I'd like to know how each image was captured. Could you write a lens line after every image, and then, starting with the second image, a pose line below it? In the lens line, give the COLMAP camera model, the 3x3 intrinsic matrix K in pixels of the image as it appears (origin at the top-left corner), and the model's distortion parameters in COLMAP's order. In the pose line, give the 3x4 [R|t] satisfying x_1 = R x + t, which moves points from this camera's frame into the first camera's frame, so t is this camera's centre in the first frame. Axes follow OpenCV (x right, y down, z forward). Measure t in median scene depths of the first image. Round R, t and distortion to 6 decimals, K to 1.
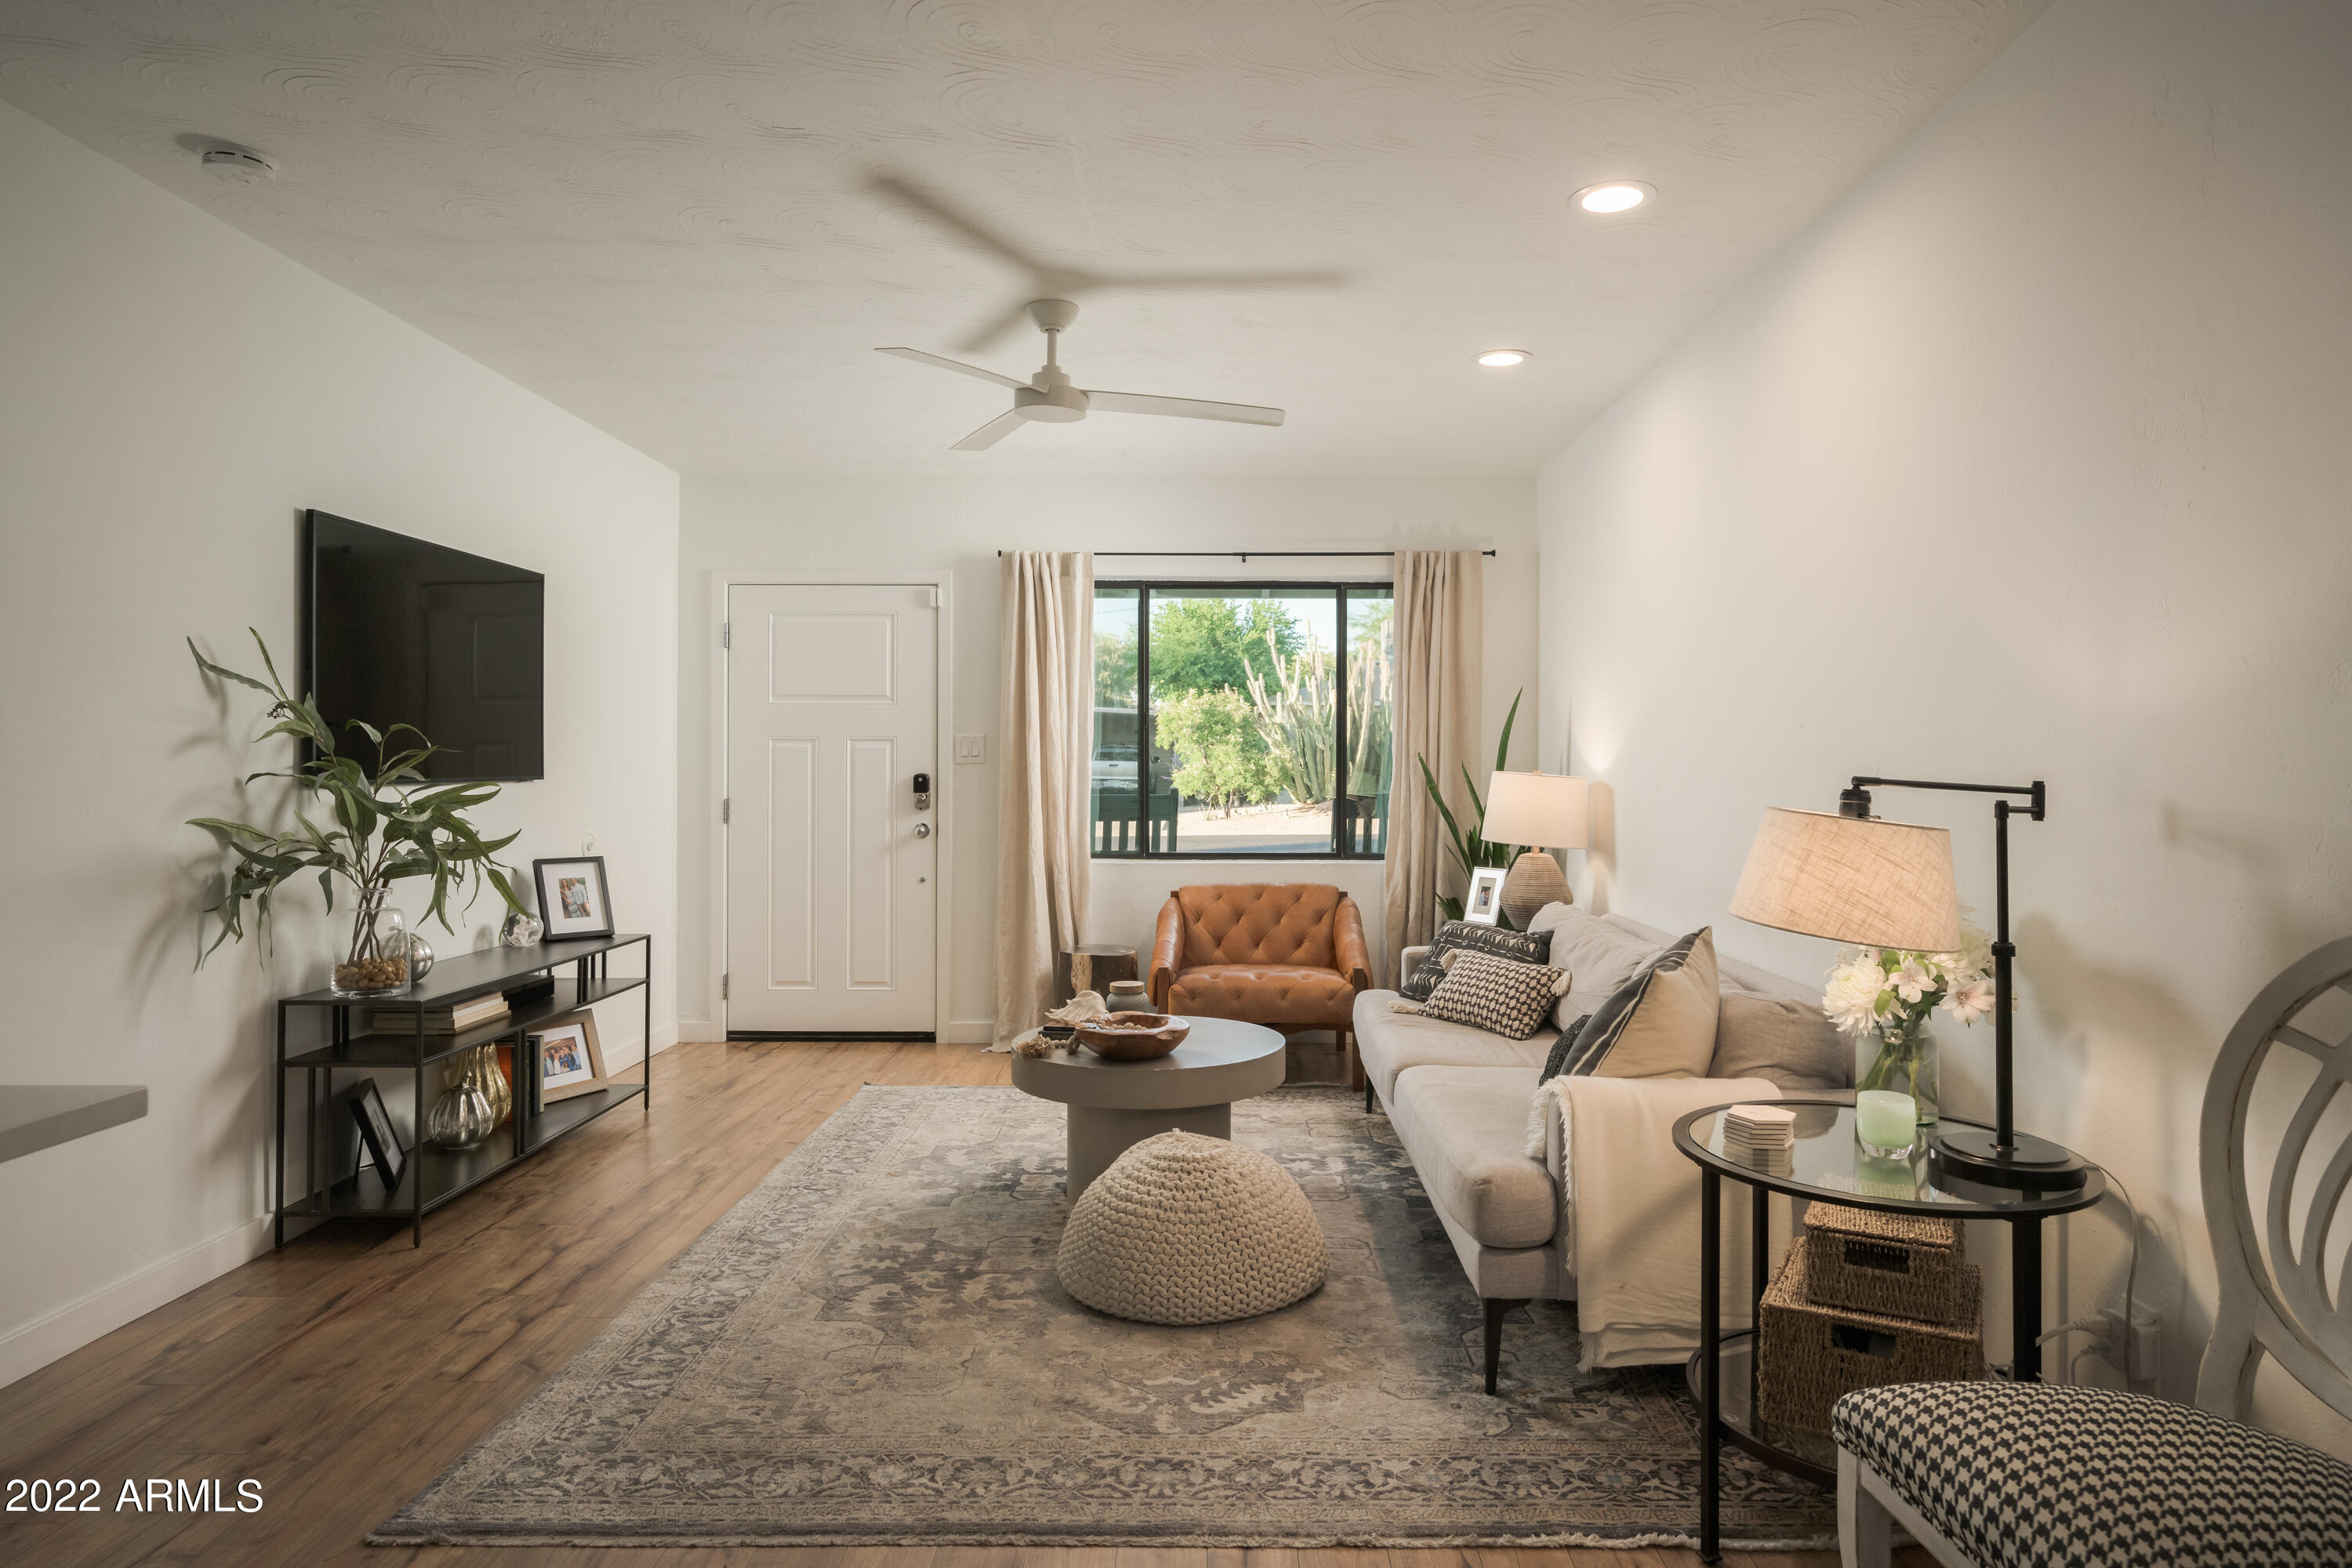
lens RADIAL K [[1385.4, 0, 1176.0], [0, 1385.4, 784.0], [0, 0, 1]] dist [0.000982, -0.000267]
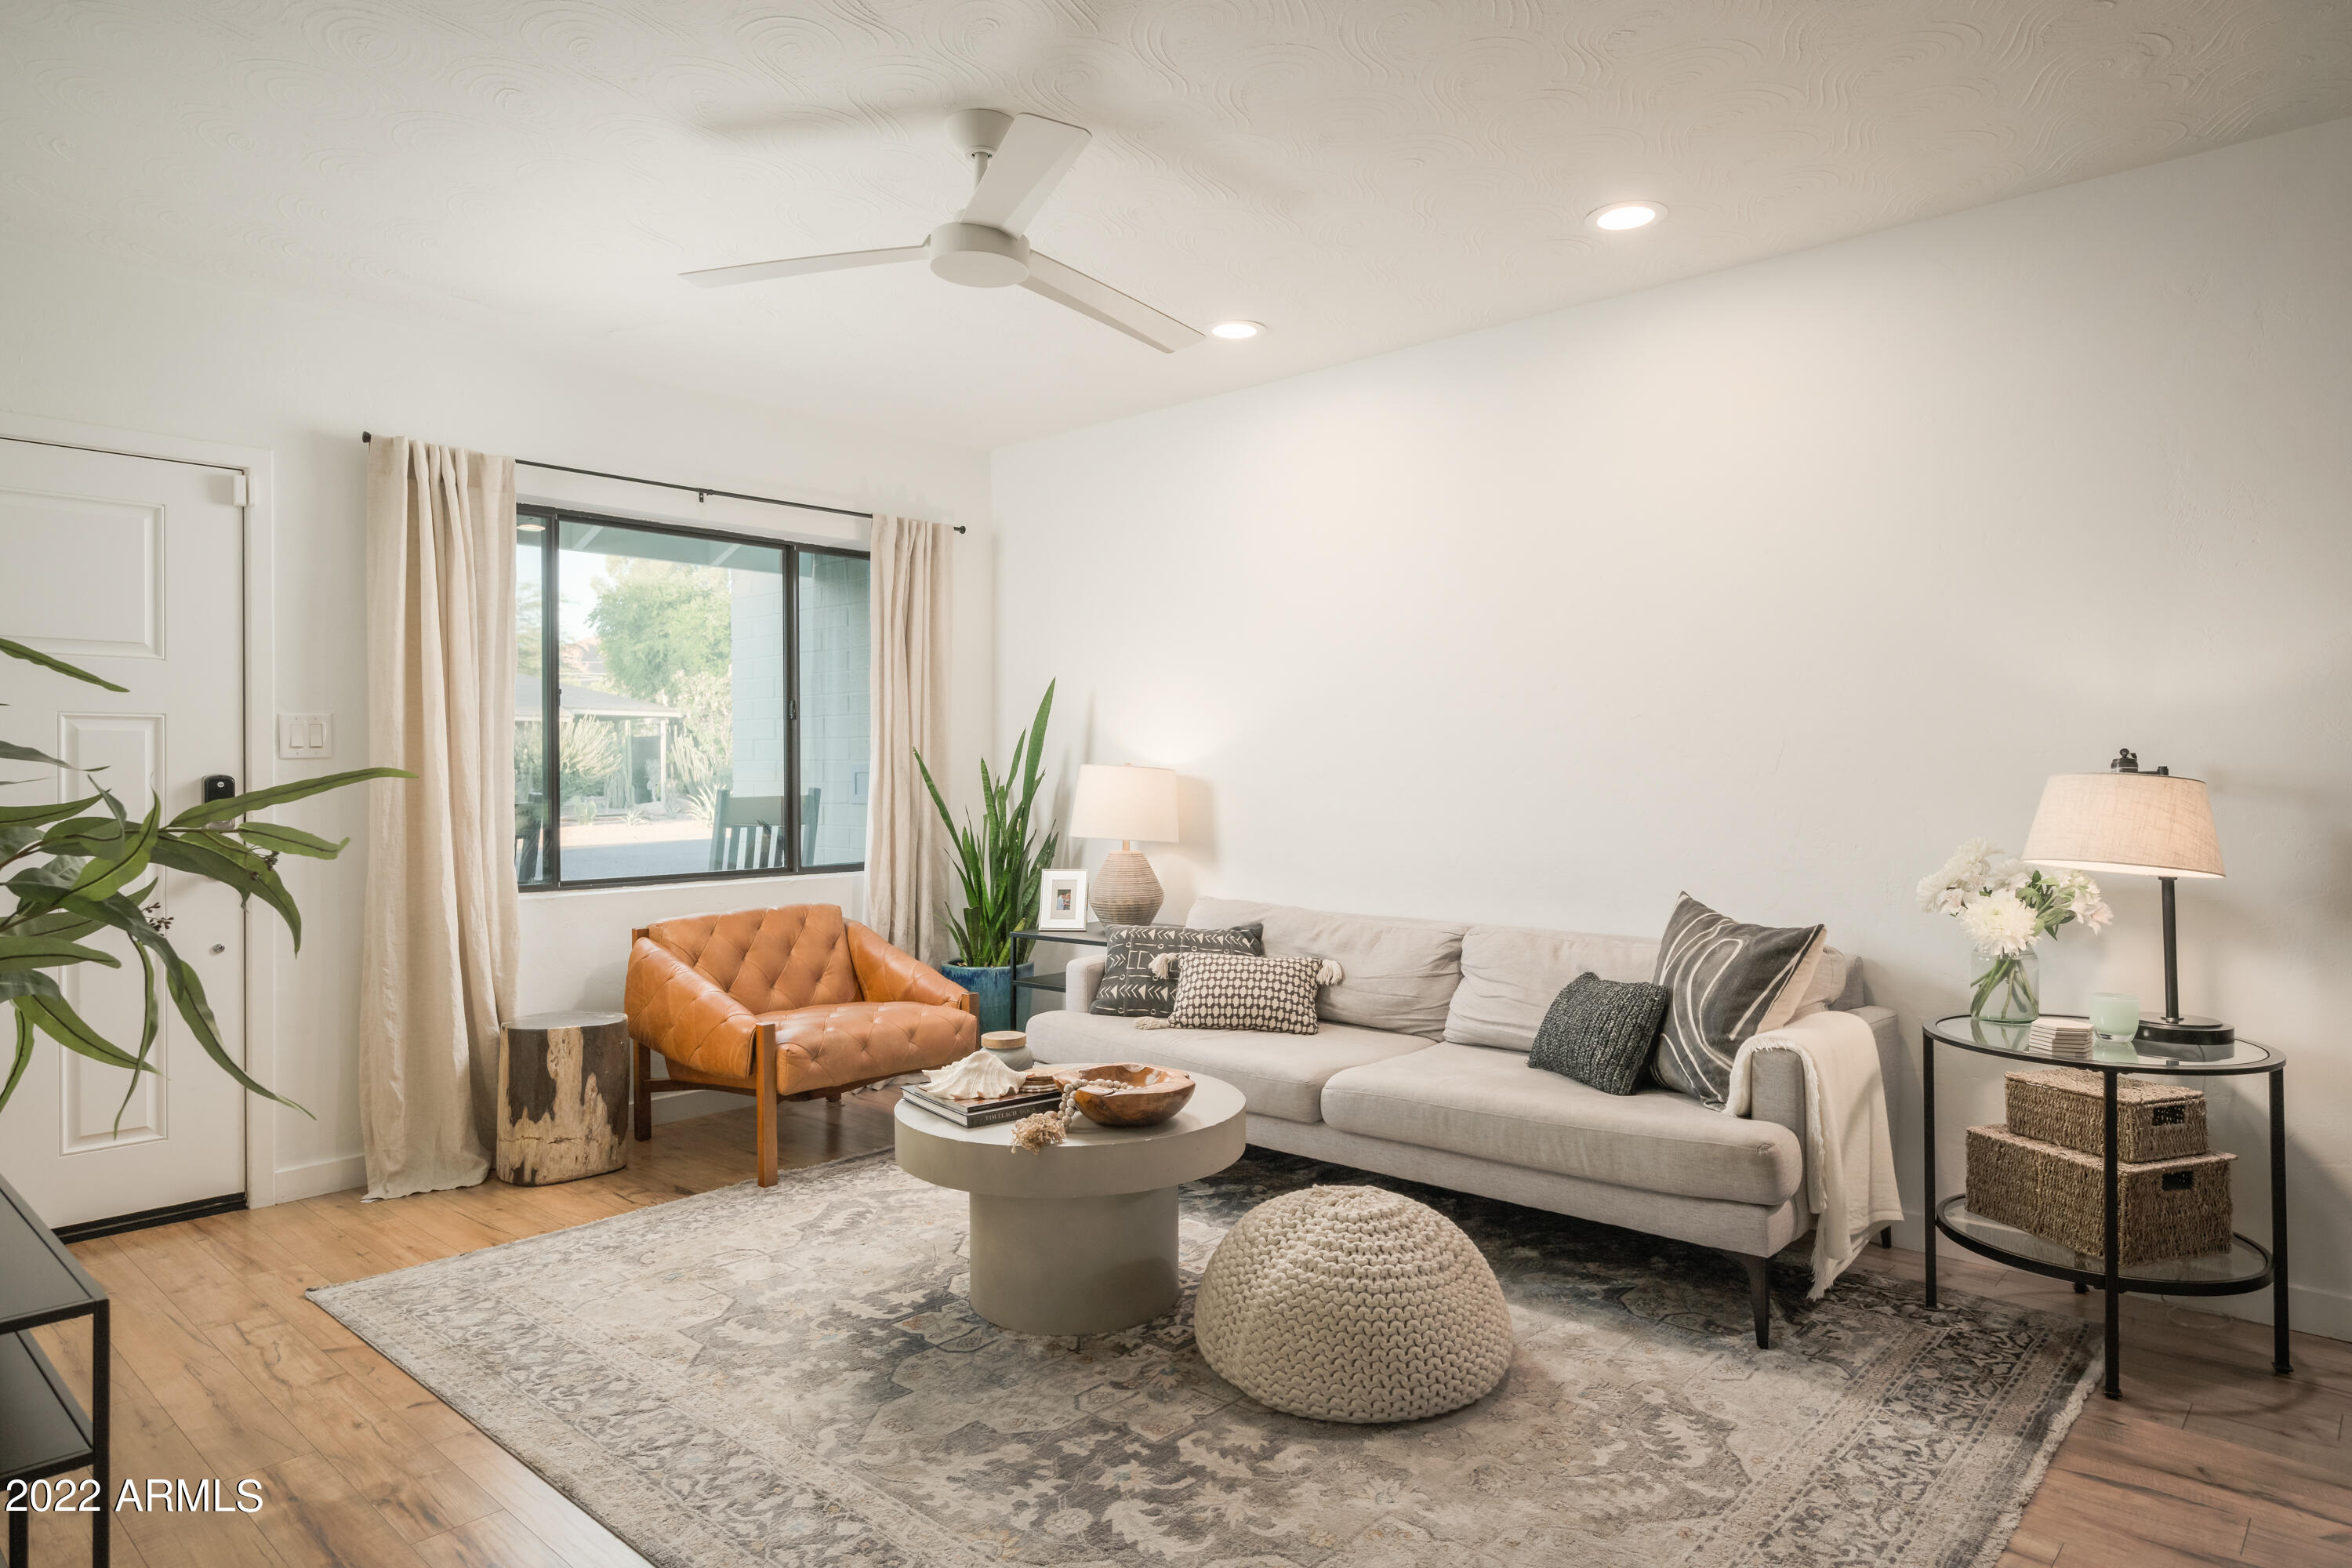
lens RADIAL K [[1403.6, 0, 1175.1], [0, 1403.6, 794.4], [0, 0, 1]] dist [-0.000971, 0.000896]
pose [[0.664287, -0.017089, 0.747282, -0.570392], [0.017911, 0.999815, 0.006942, 0.006756], [-0.747263, 0.008773, 0.664471, 0.424124]]
